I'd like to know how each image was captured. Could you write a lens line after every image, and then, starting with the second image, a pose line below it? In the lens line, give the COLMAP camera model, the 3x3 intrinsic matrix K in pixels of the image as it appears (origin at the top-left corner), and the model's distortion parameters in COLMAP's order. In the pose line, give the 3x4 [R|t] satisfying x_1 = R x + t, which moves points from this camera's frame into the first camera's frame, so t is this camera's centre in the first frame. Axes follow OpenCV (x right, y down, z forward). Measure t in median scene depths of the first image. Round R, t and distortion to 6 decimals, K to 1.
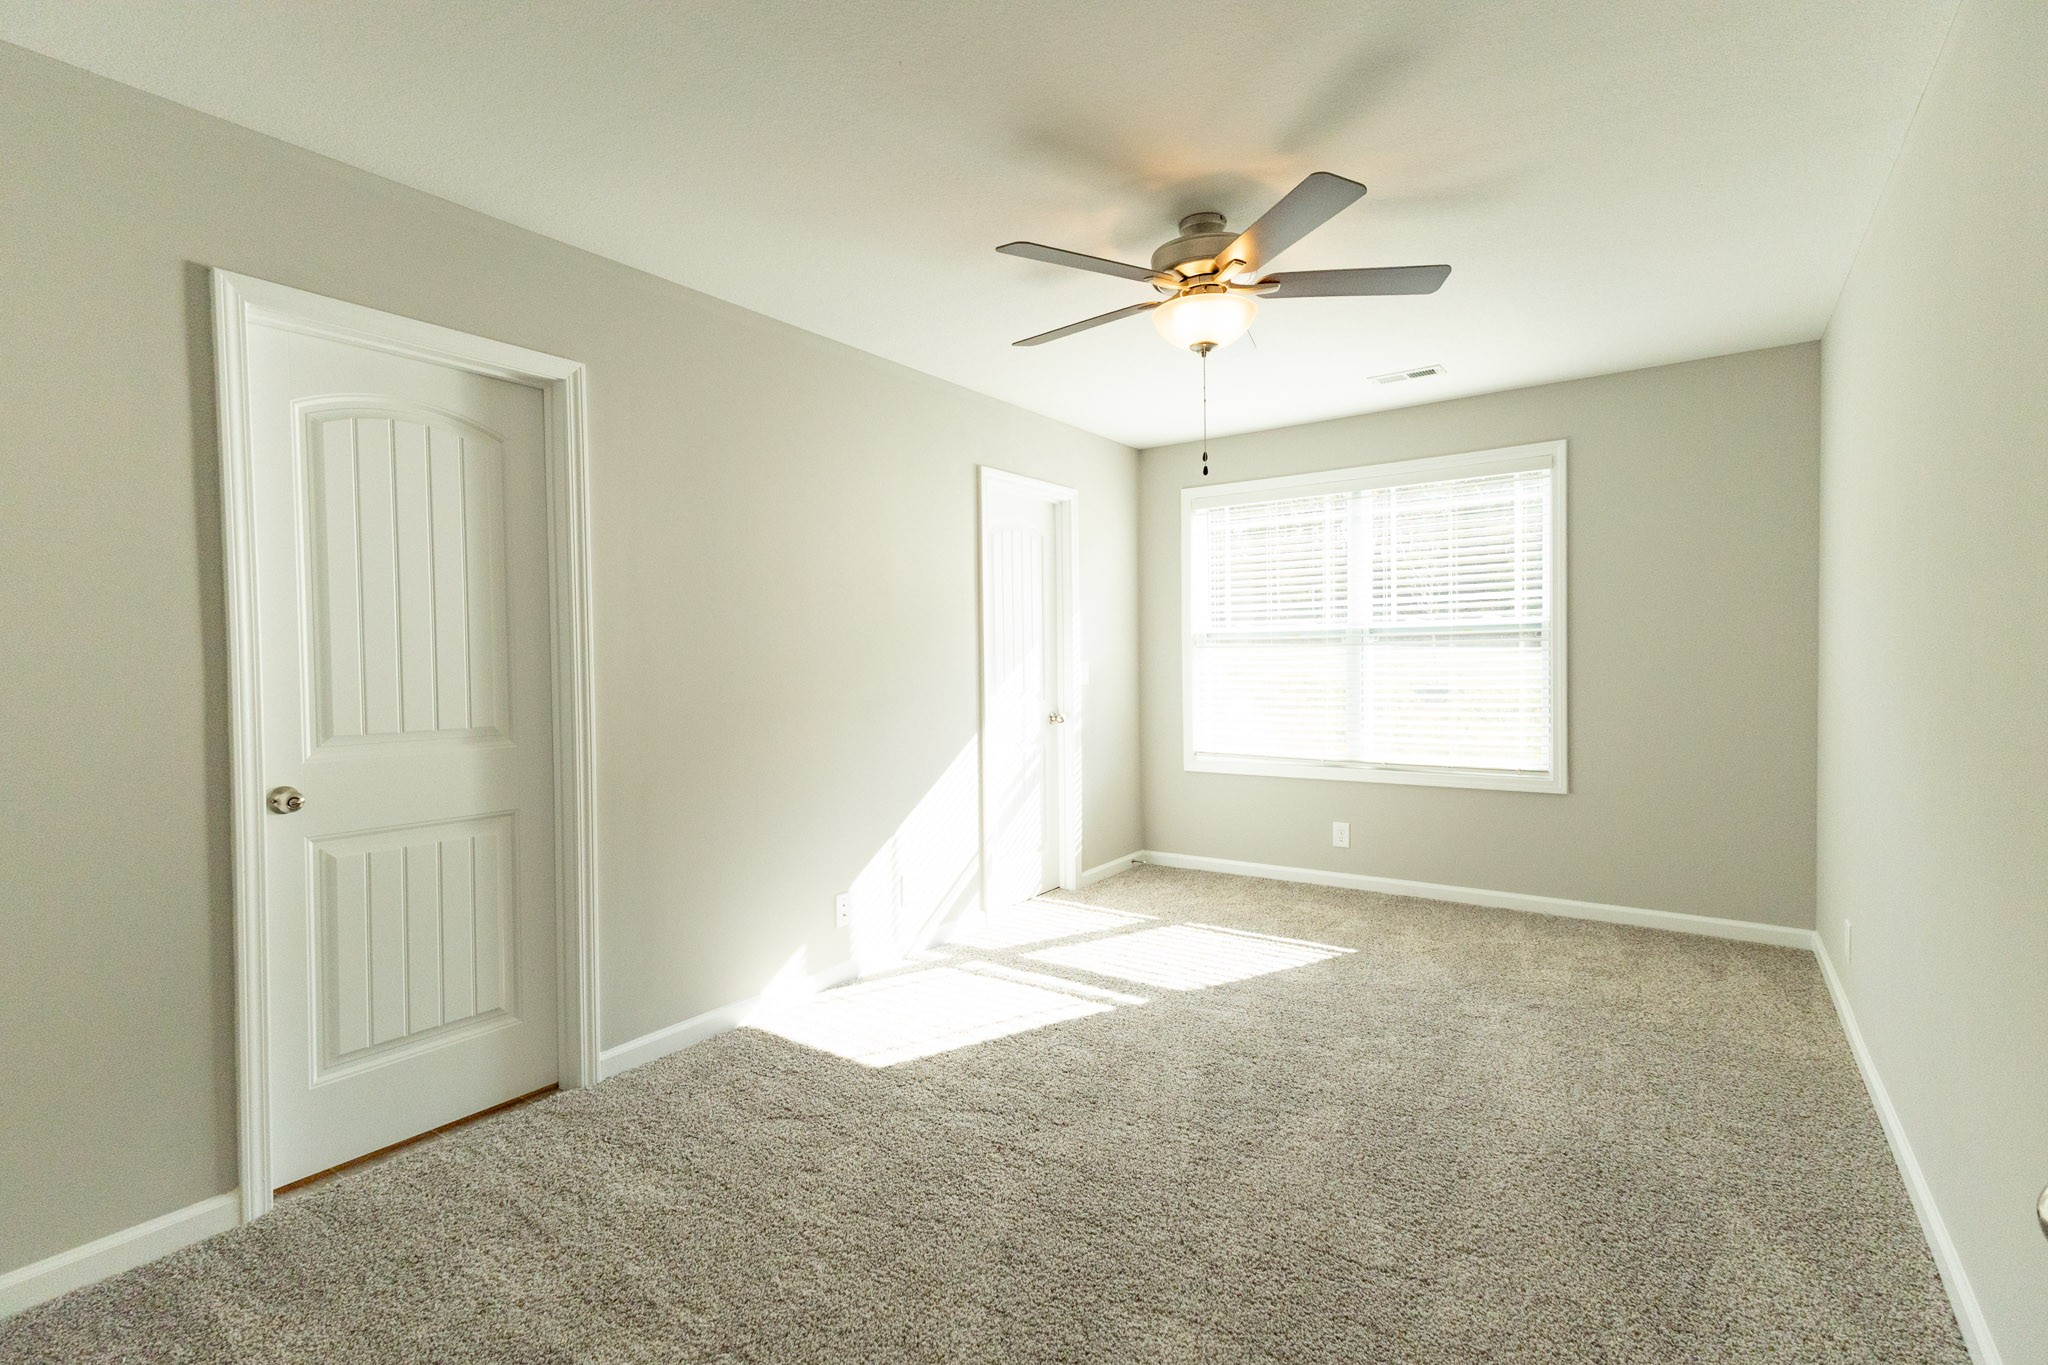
lens RADIAL K [[947.6, 0, 1011.9], [0, 947.6, 683.1], [0, 0, 1]] dist [0.022539, -0.007676]
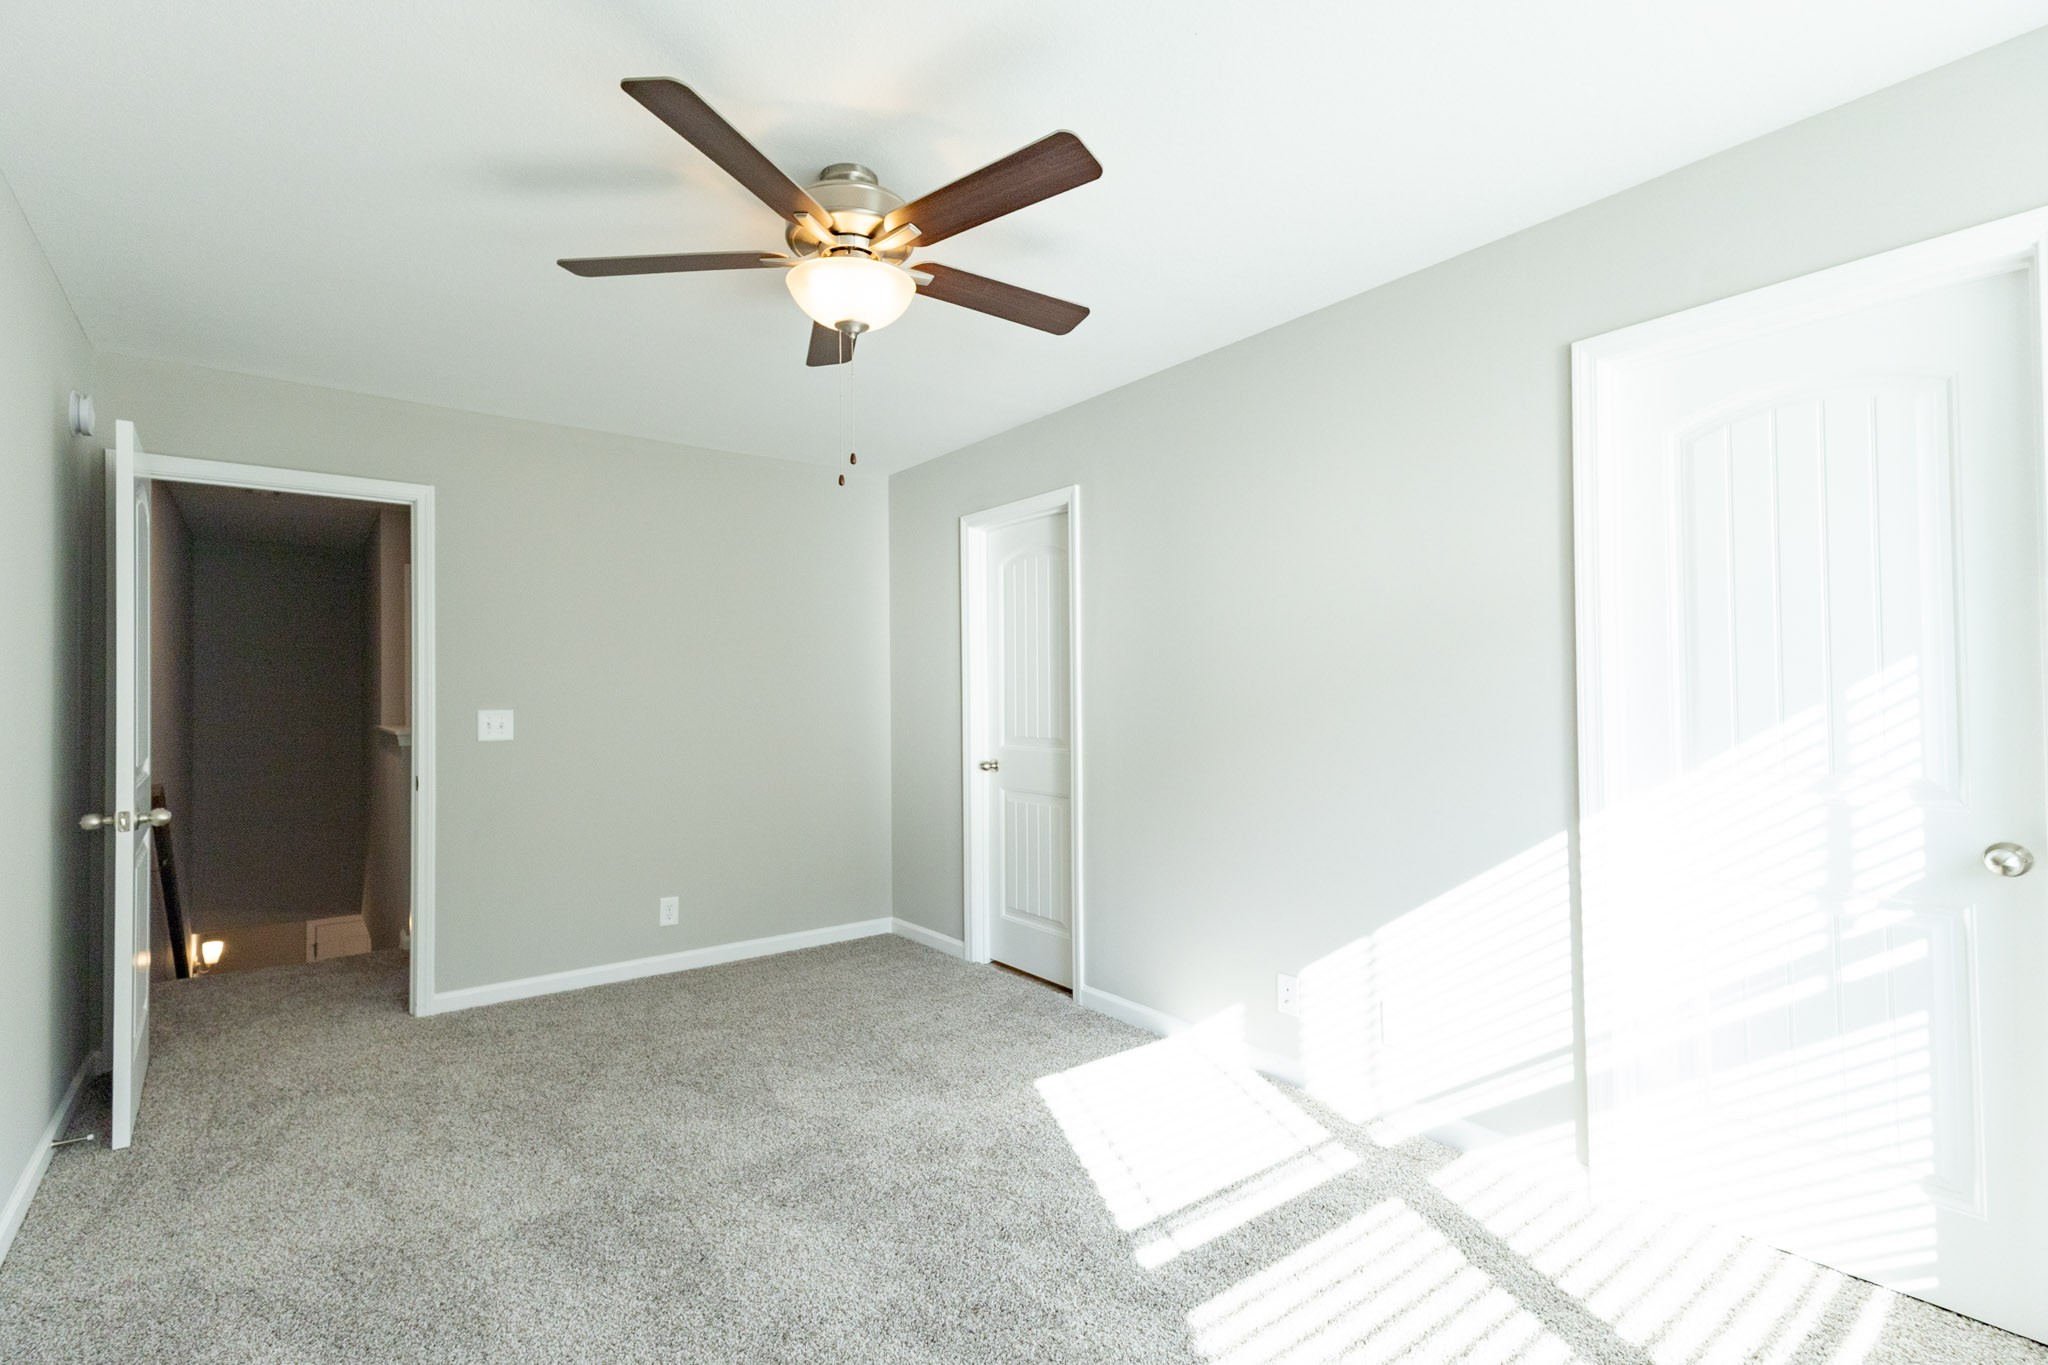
lens RADIAL K [[947.6, 0, 1015.3], [0, 947.6, 672.1], [0, 0, 1]] dist [0.022539, -0.007676]
pose [[-0.297093, -0.007166, -0.954822, 0.660693], [-0.007780, 0.999957, -0.005084, -0.037409], [0.954817, 0.005918, -0.297136, 0.963745]]
